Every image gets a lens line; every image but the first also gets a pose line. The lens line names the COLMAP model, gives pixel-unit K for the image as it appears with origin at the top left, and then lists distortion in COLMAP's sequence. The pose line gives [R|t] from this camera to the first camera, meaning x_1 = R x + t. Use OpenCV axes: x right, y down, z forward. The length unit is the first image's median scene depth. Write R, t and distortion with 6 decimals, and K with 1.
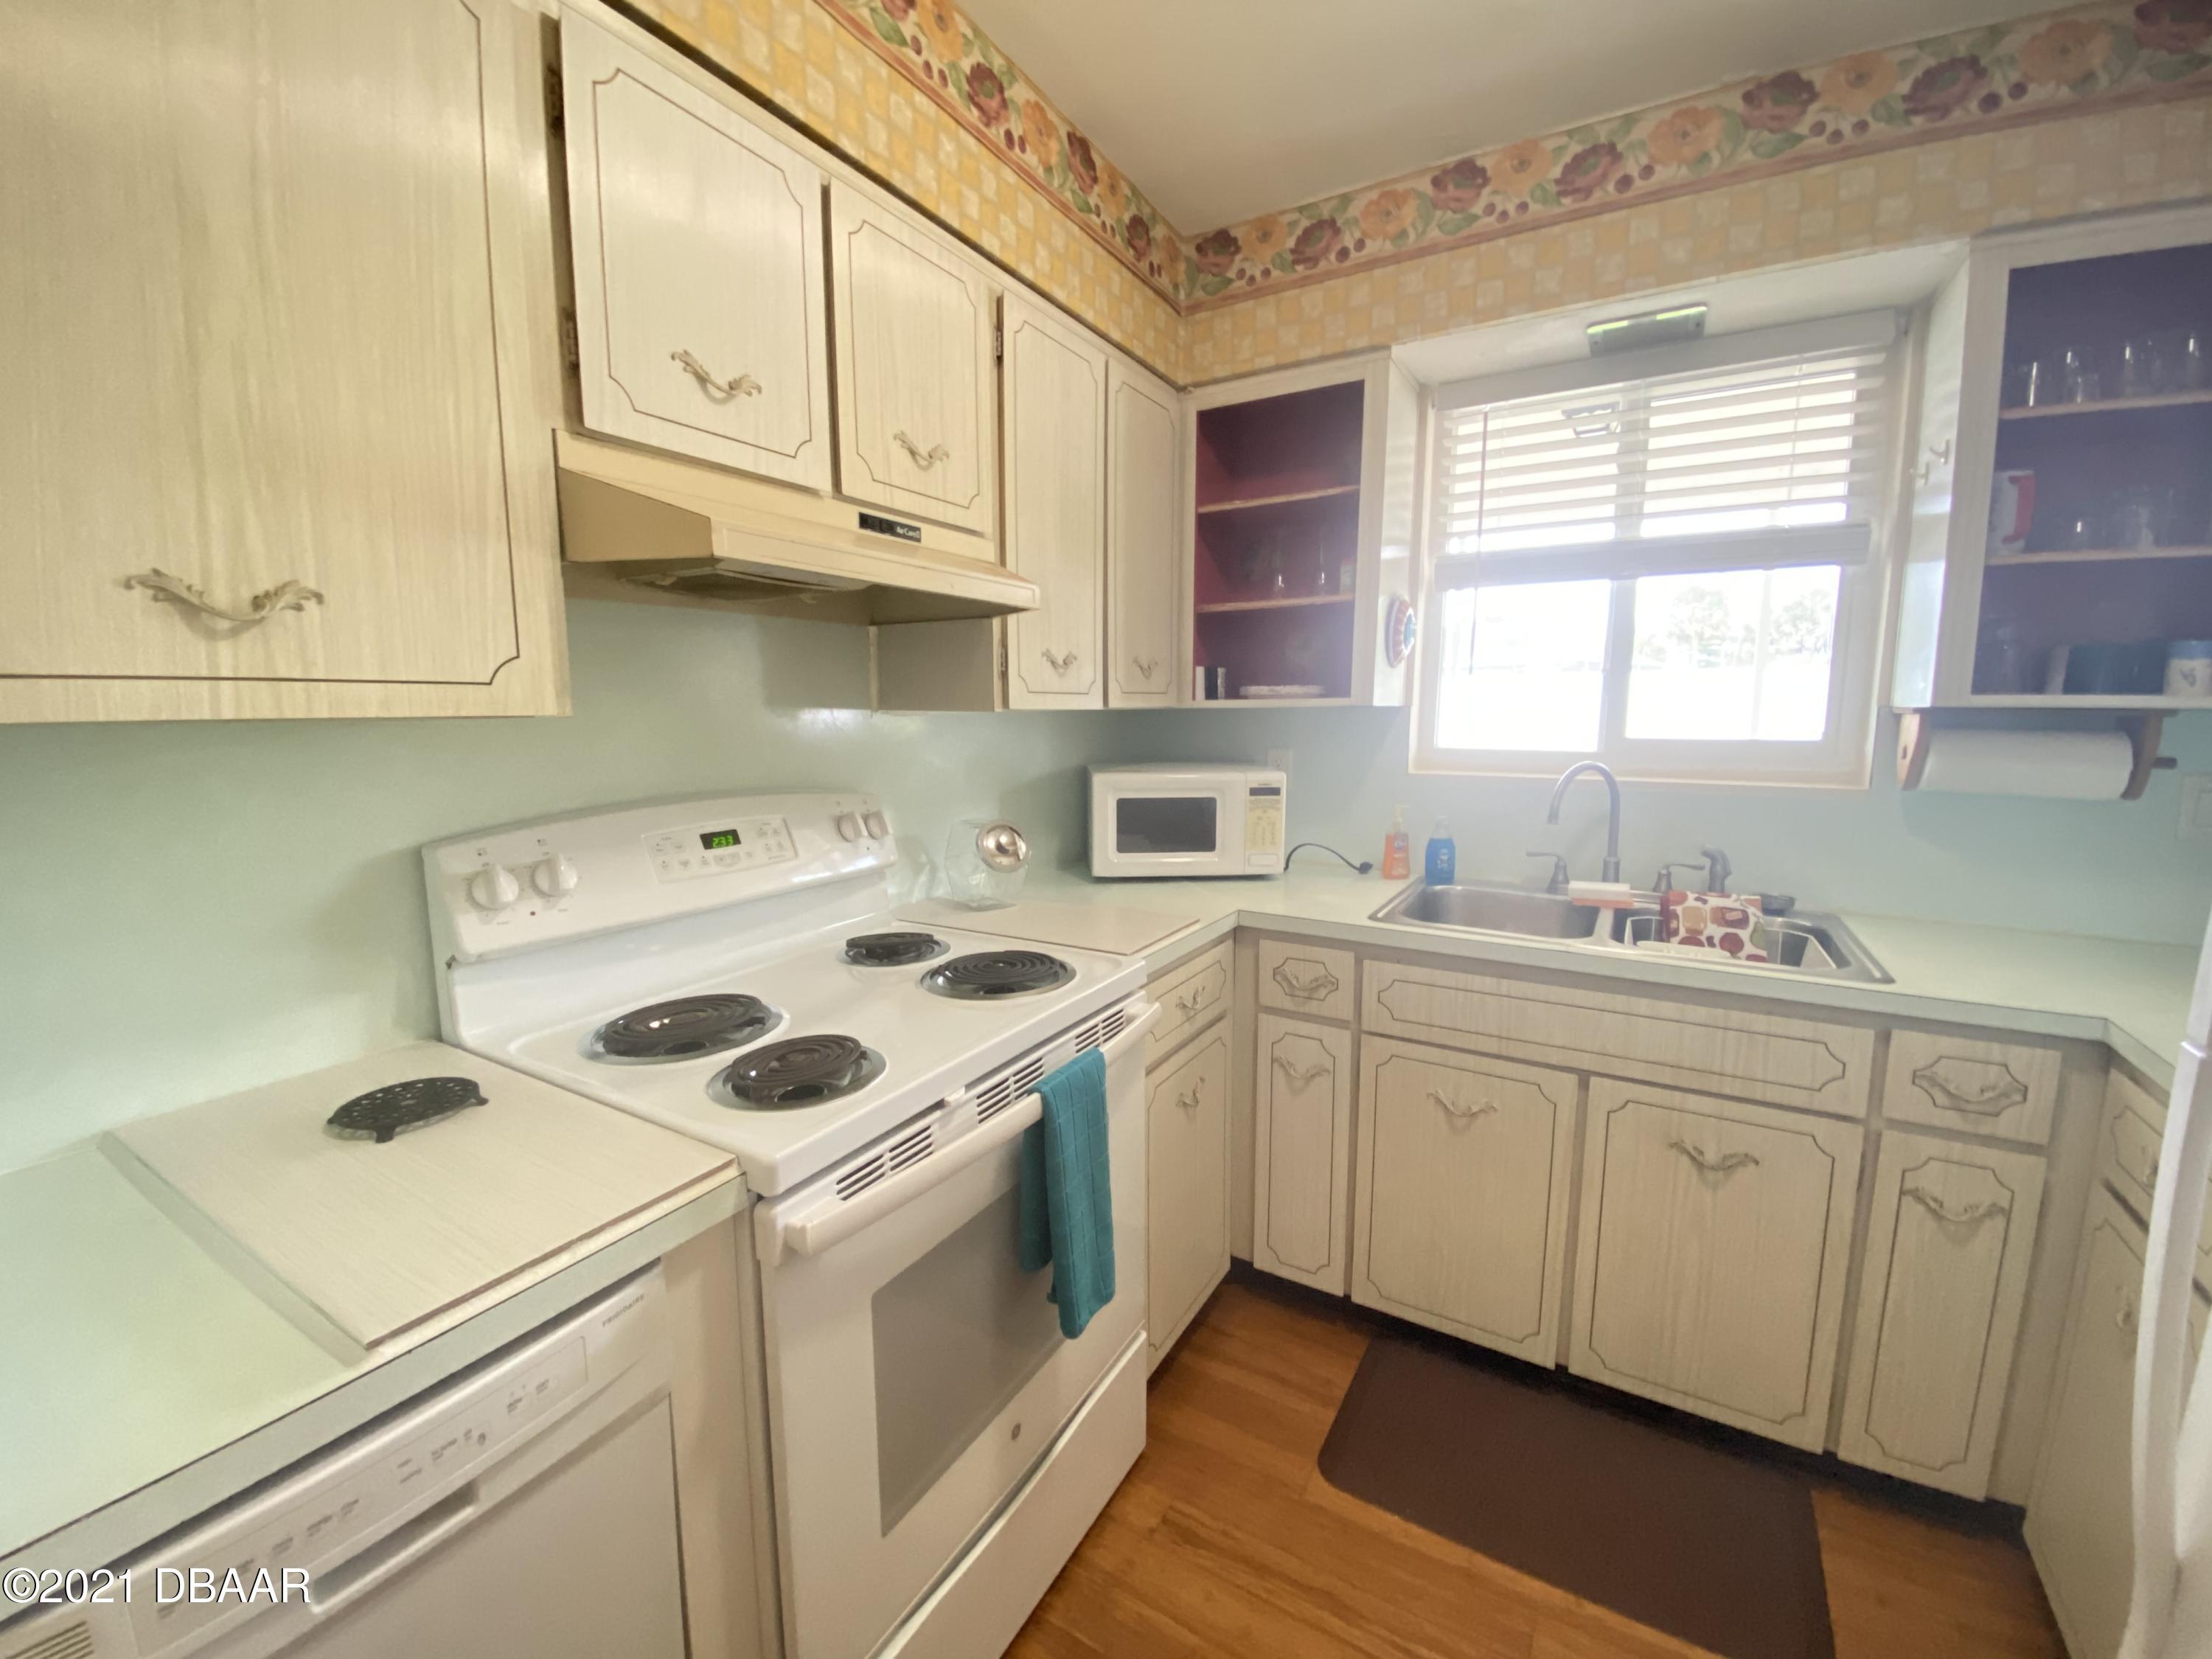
lens RADIAL K [[933.4, 0, 1097.7], [0, 933.4, 834.7], [0, 0, 1]] dist [0.019886, -0.017516]
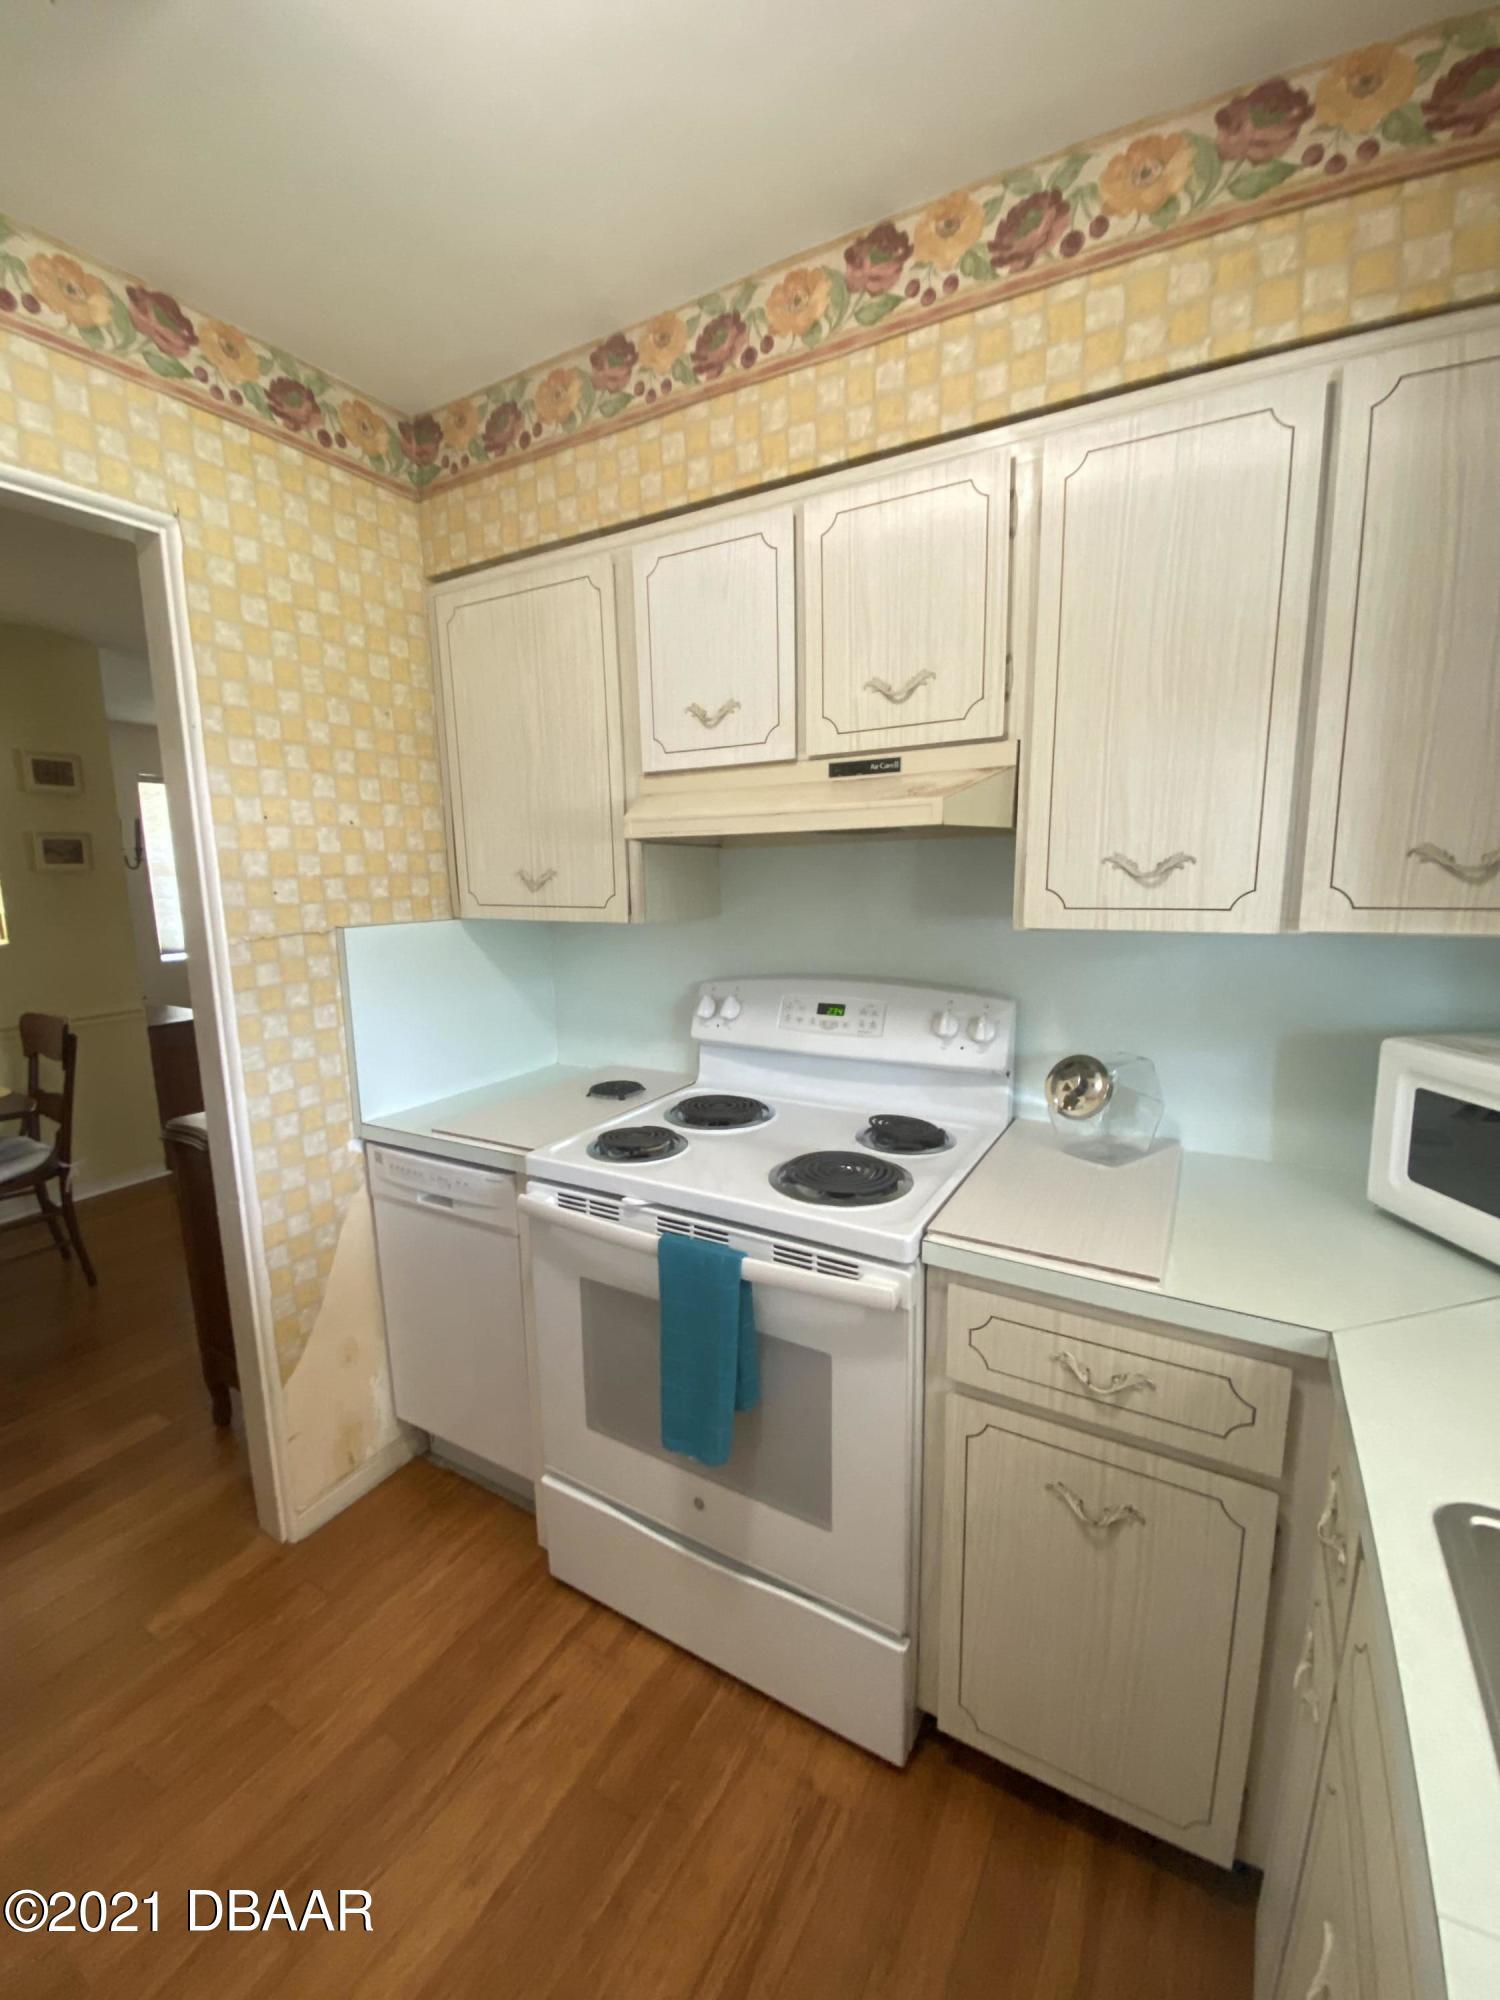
lens RADIAL K [[826.8, 0, 758.4], [0, 826.8, 1003.8], [0, 0, 1]] dist [0.036846, -0.026941]
pose [[-0.002977, 0.161430, -0.986880, 0.817813], [-0.120838, 0.979594, 0.160603, -0.189303], [0.992668, 0.119731, 0.016591, 0.878818]]
